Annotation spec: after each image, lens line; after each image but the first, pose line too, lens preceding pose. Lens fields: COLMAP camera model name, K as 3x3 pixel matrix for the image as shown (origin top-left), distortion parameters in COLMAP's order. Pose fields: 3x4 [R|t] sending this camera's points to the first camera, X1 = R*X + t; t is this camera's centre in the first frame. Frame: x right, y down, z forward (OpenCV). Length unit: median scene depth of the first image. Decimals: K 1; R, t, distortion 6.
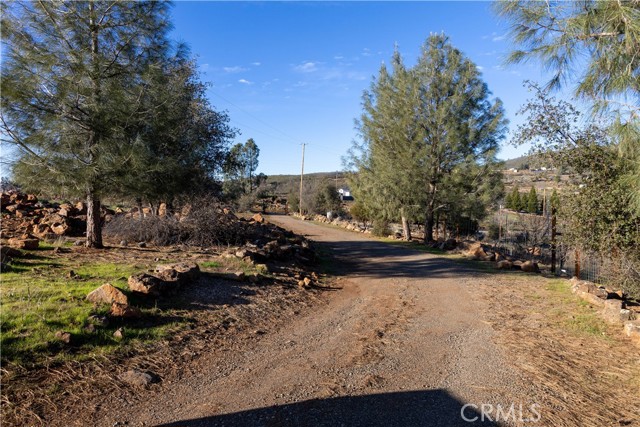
lens RADIAL K [[441.3, 0, 320.0], [0, 441.3, 213.5], [0, 0, 1]] dist [0.010586, 0.000740]
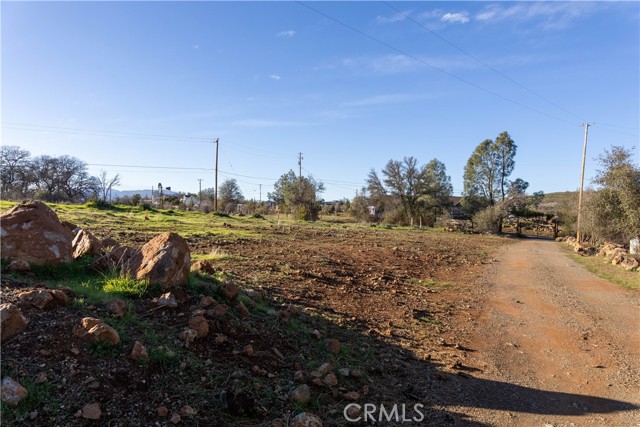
lens RADIAL K [[441.3, 0, 320.0], [0, 441.3, 213.5], [0, 0, 1]] dist [0.010586, 0.000740]
pose [[0.824492, 0.014209, -0.565695, 0.006155], [-0.038882, 0.998745, -0.031583, -0.001527], [0.564536, 0.048036, 0.824009, 0.240120]]
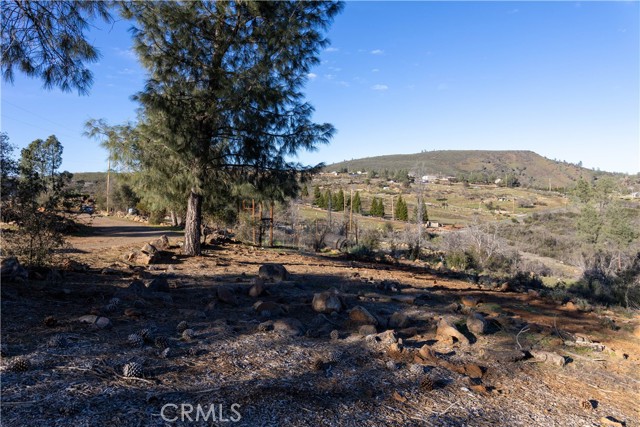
lens RADIAL K [[441.3, 0, 320.0], [0, 441.3, 213.5], [0, 0, 1]] dist [0.010586, 0.000740]
pose [[0.931878, -0.009283, 0.362652, 0.035501], [0.009594, 0.999954, 0.000943, 0.006947], [-0.362644, 0.002600, 0.931924, -0.118578]]
